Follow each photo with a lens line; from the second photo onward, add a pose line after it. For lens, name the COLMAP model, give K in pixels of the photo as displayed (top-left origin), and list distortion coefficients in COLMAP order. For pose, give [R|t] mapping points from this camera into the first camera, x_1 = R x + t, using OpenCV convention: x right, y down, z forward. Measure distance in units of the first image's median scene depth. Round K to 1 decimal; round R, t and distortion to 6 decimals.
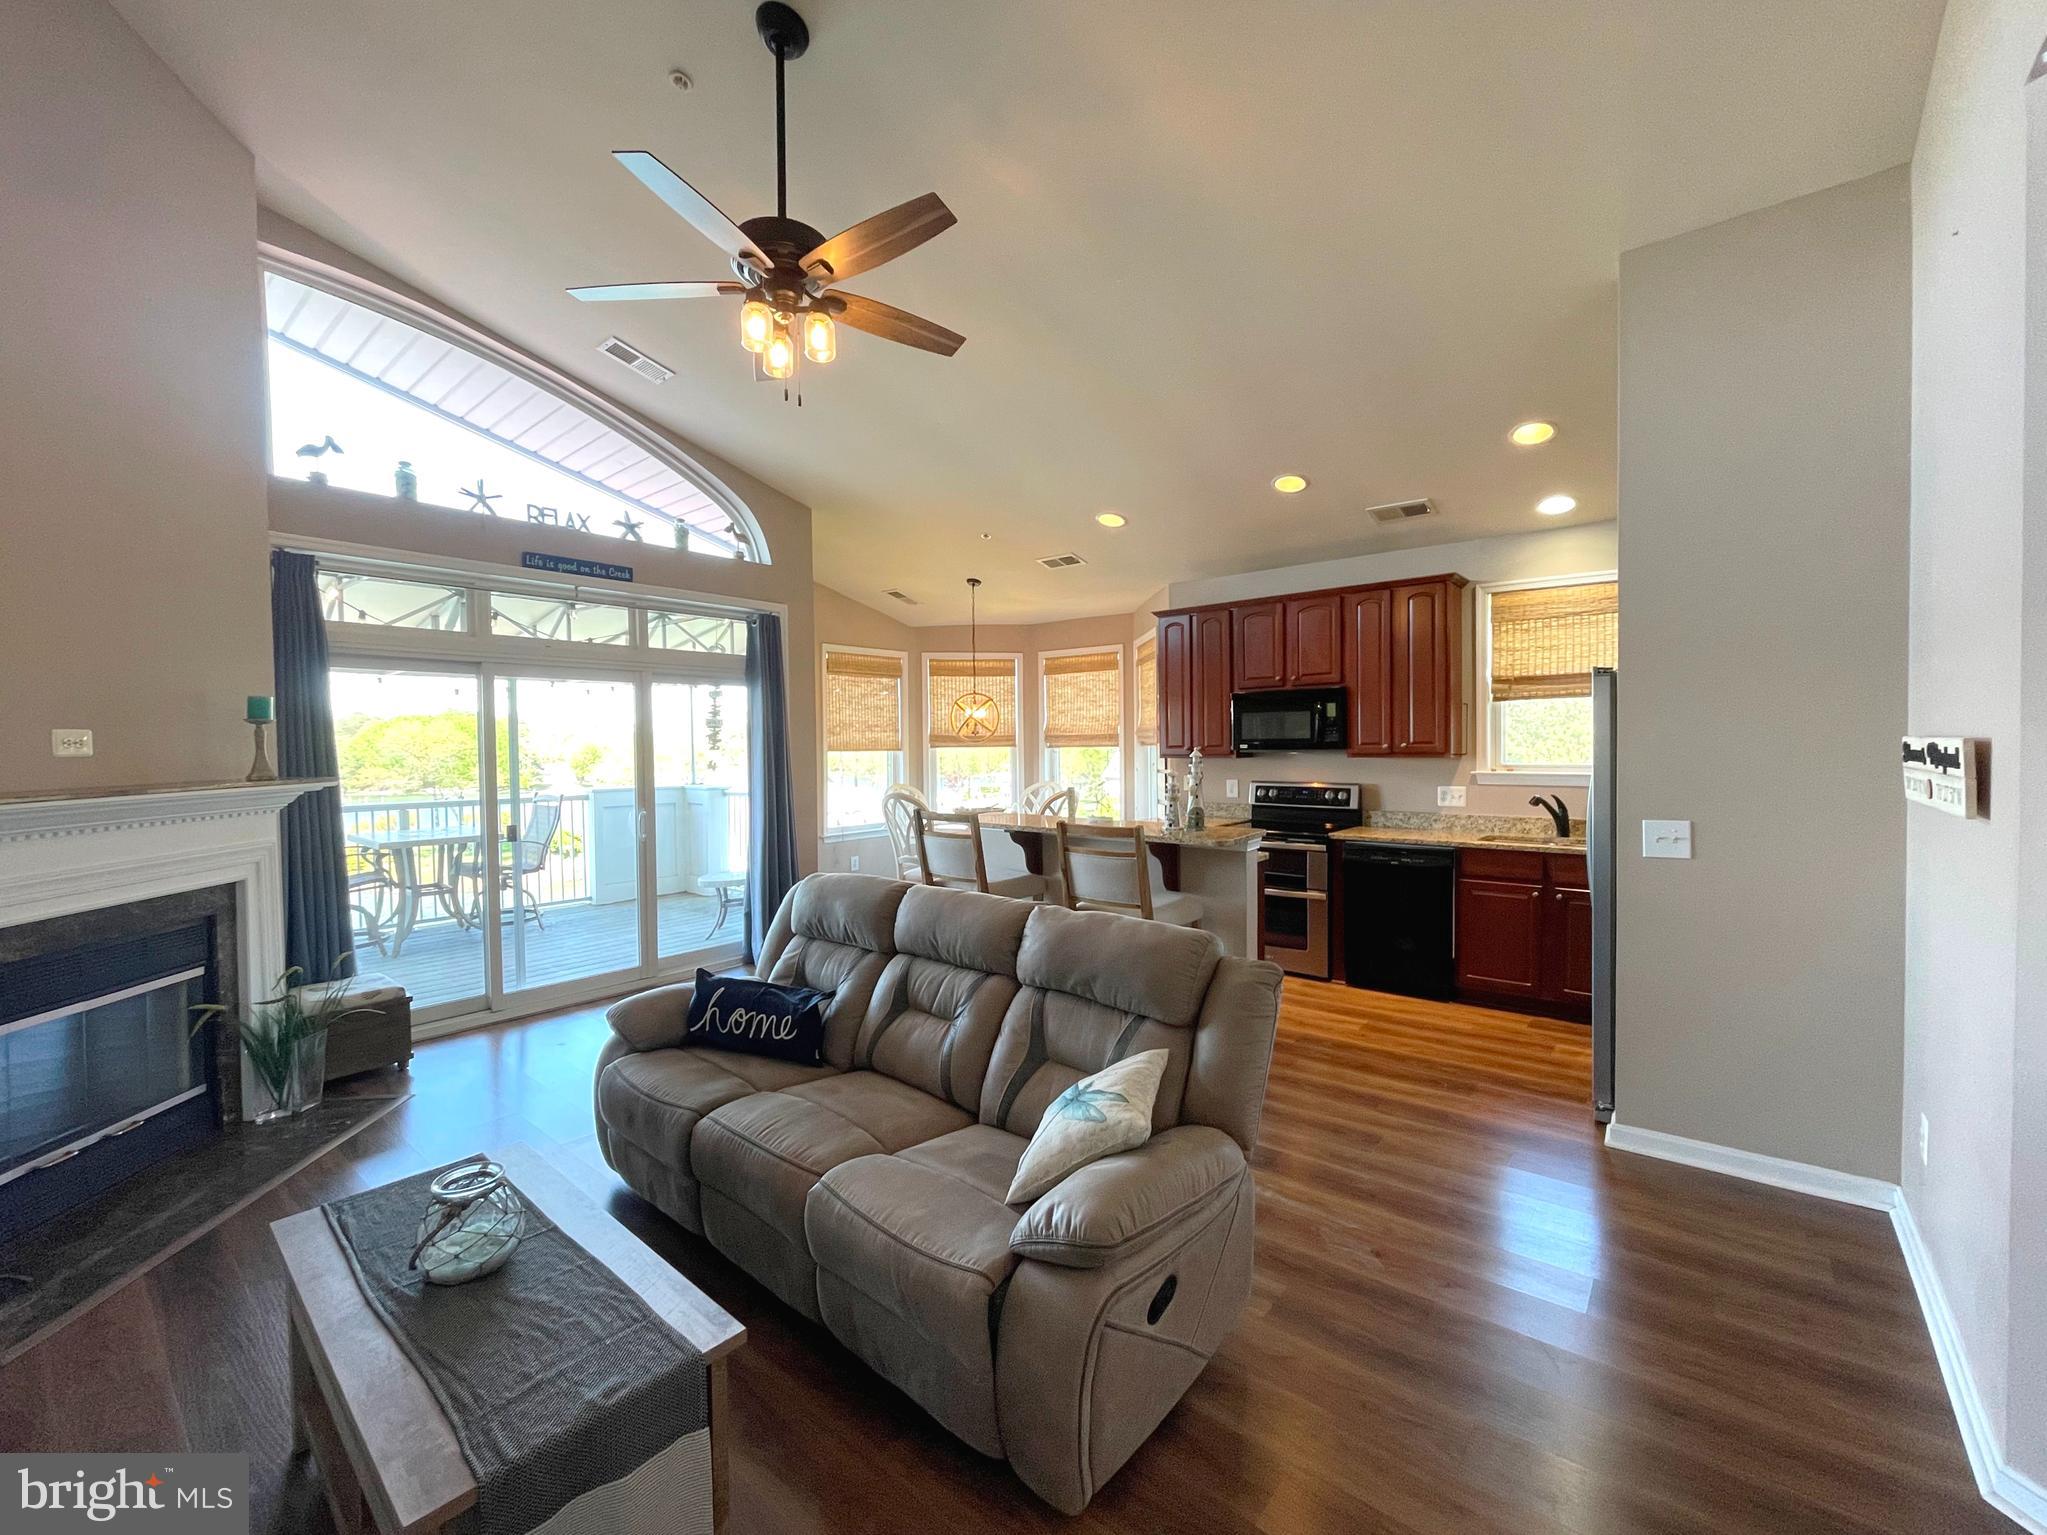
lens RADIAL K [[828.7, 0, 1026.7], [0, 828.7, 764.3], [0, 0, 1]] dist [-0.017016, 0.007954]
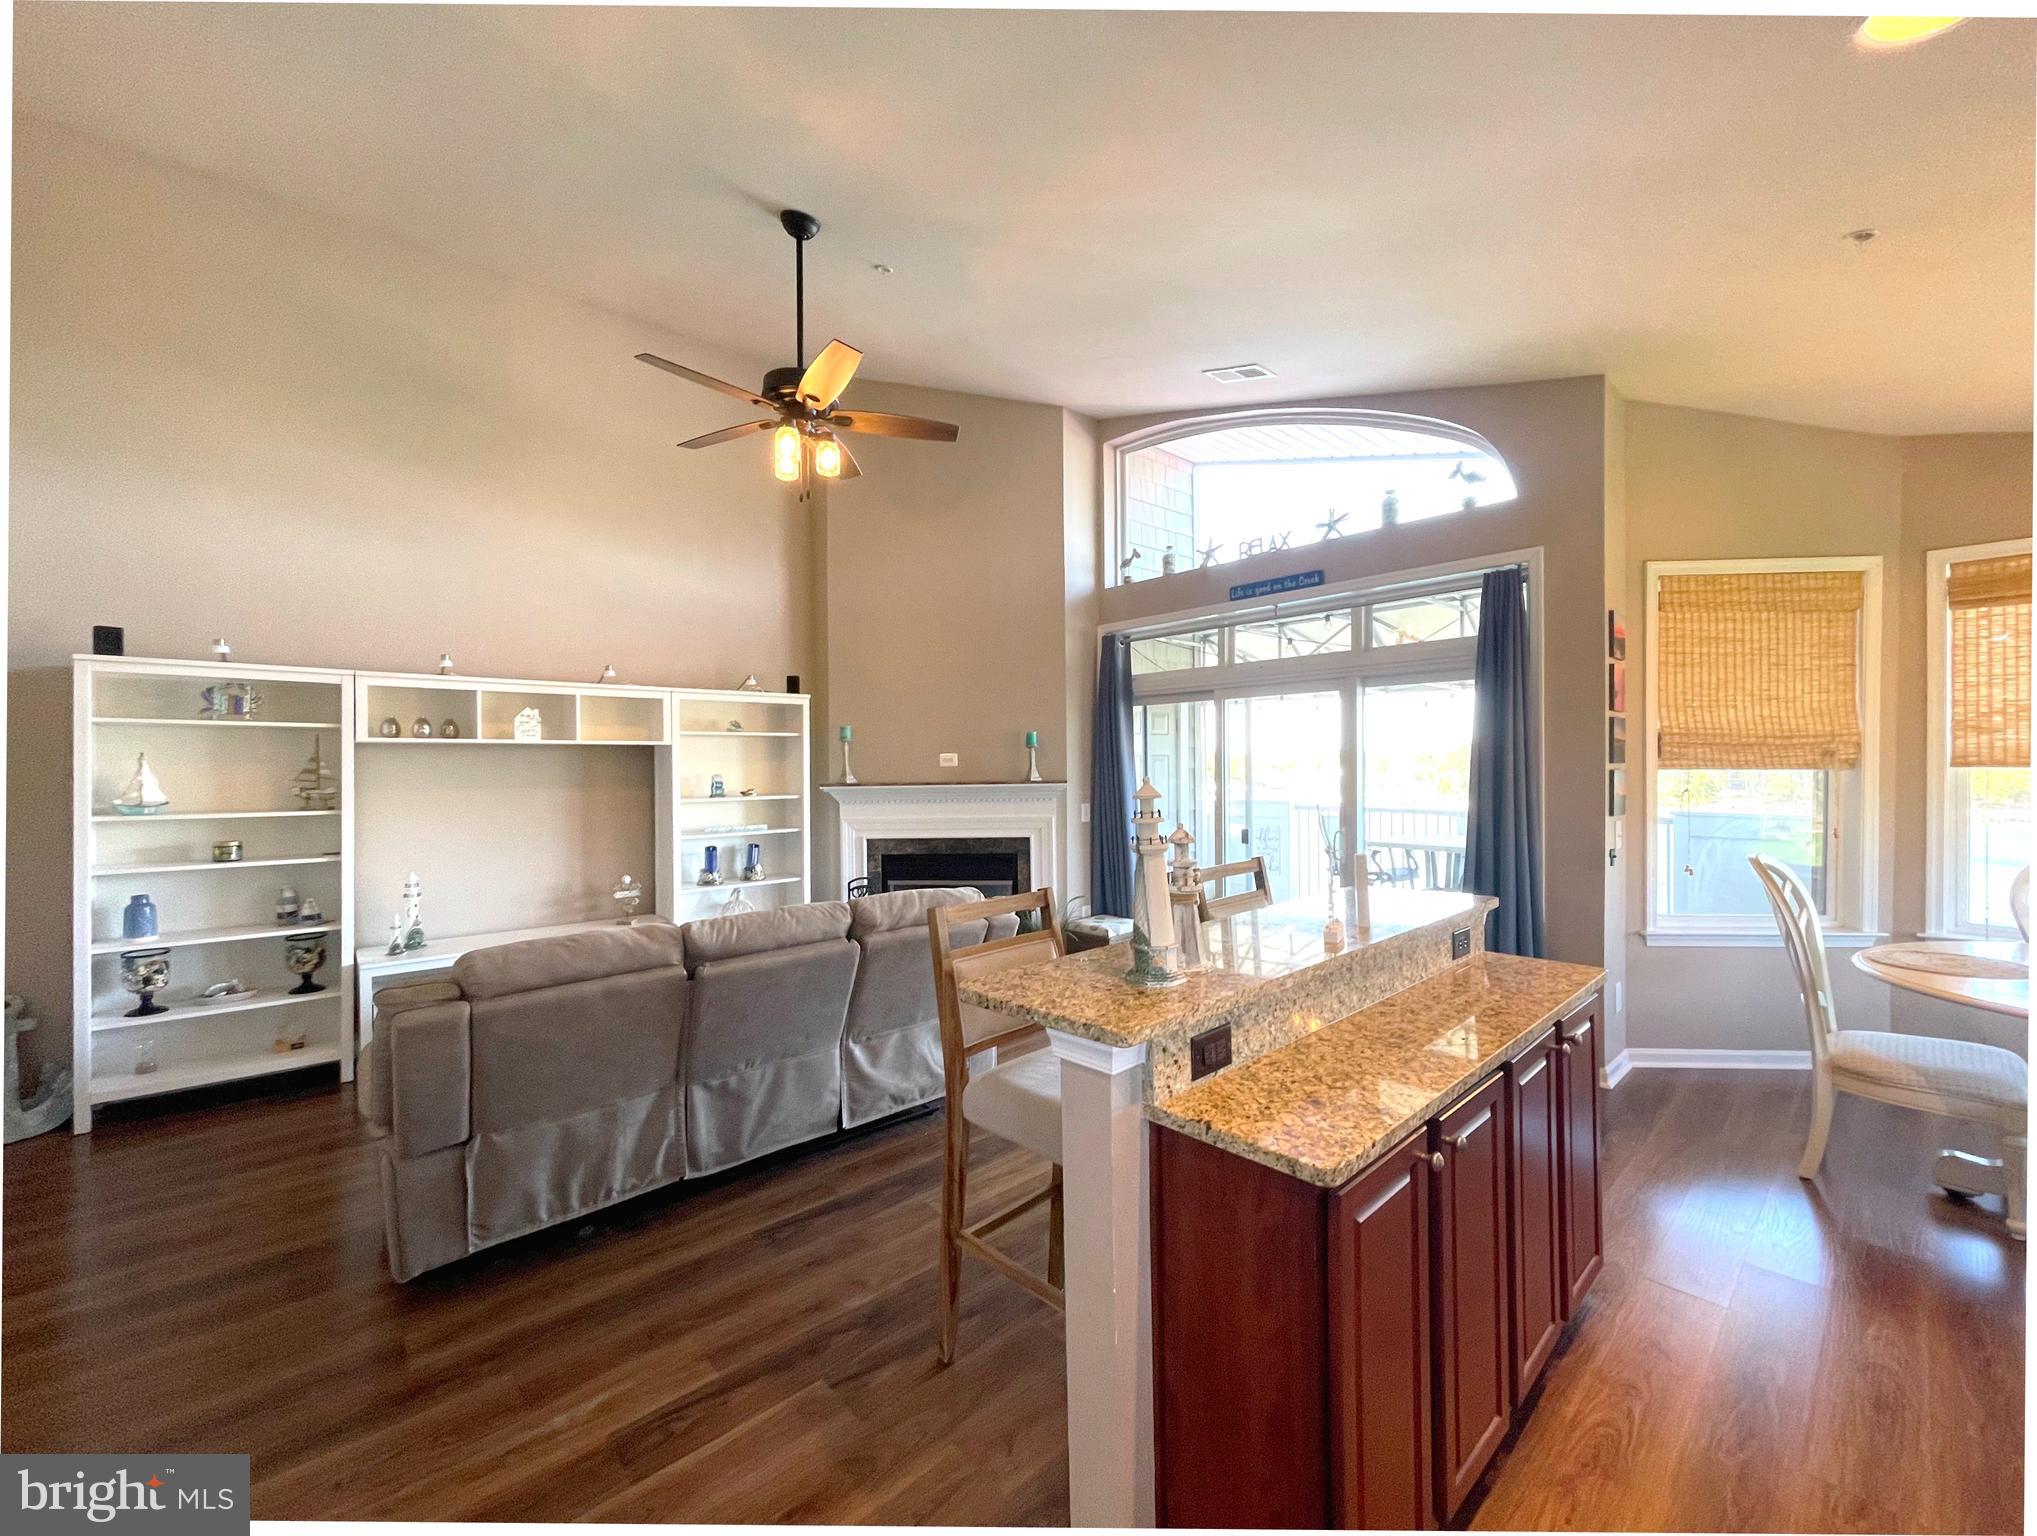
lens RADIAL K [[812.8, 0, 1012.2], [0, 812.8, 766.4], [0, 0, 1]] dist [-0.001158, -0.000283]
pose [[-0.153003, 0.012573, -0.988146, 0.446790], [-0.013701, 0.999796, 0.014842, -0.021064], [0.988131, 0.015809, -0.152799, 0.725032]]
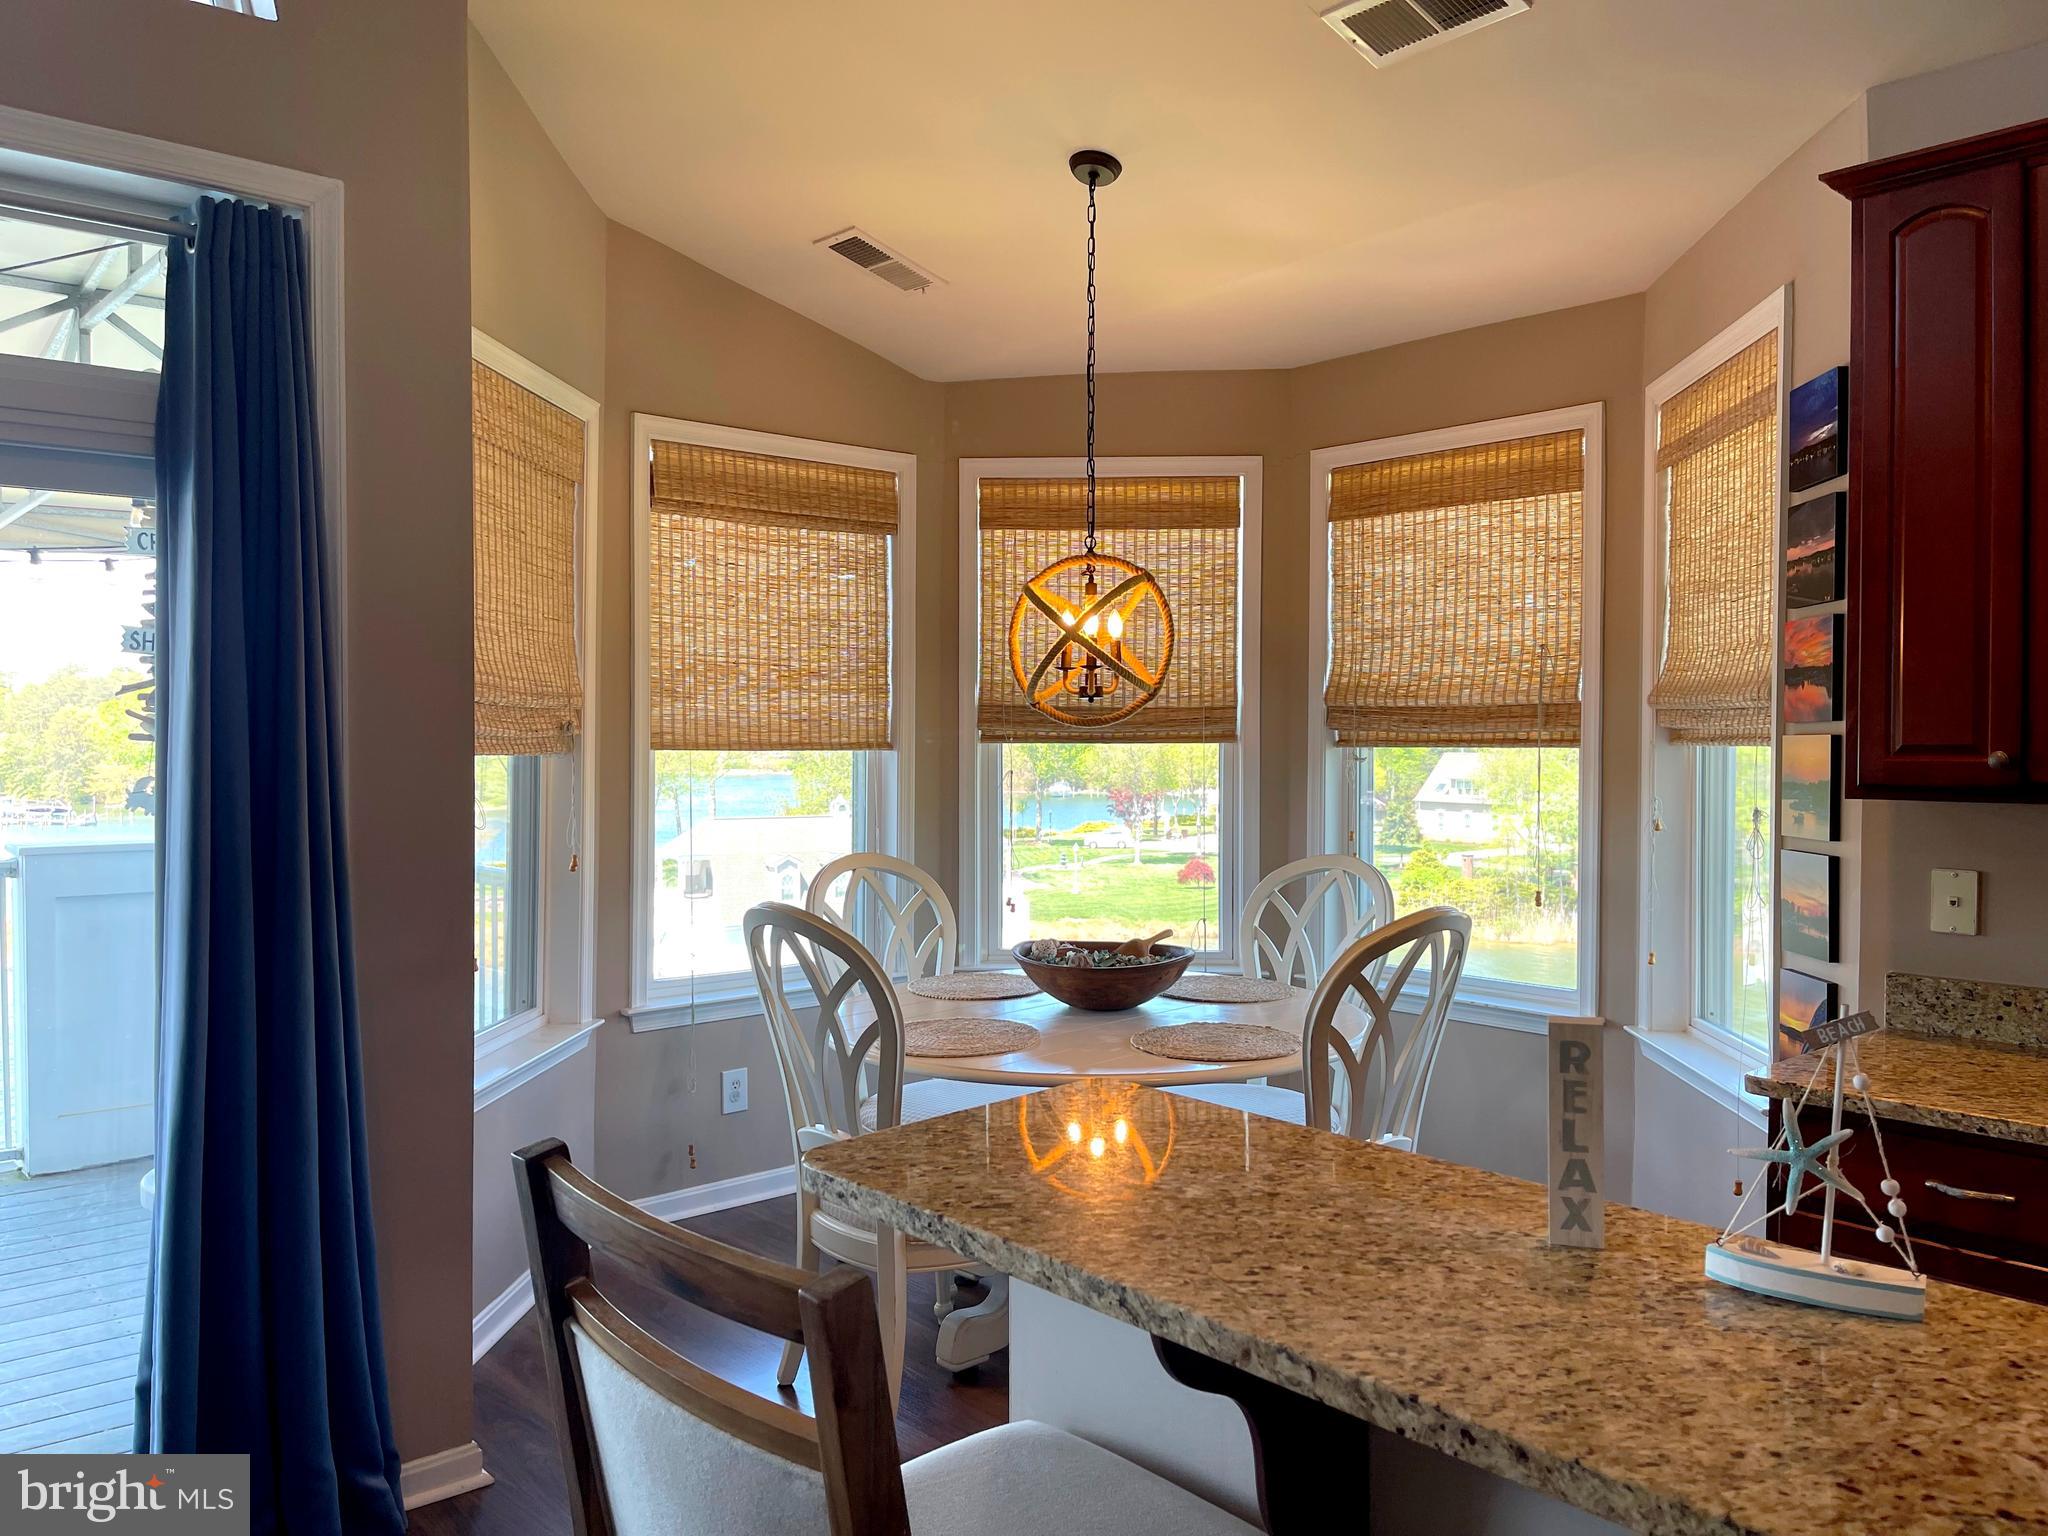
lens RADIAL K [[1536.9, 0, 1024.0], [0, 1536.9, 768.0], [0, 0, 1]] dist [0.093775, -0.146511]
pose [[0.987817, 0.015305, -0.154864, -0.001982], [-0.015795, 0.999873, -0.001933, -0.012809], [0.154815, 0.004355, 0.987934, 0.589091]]
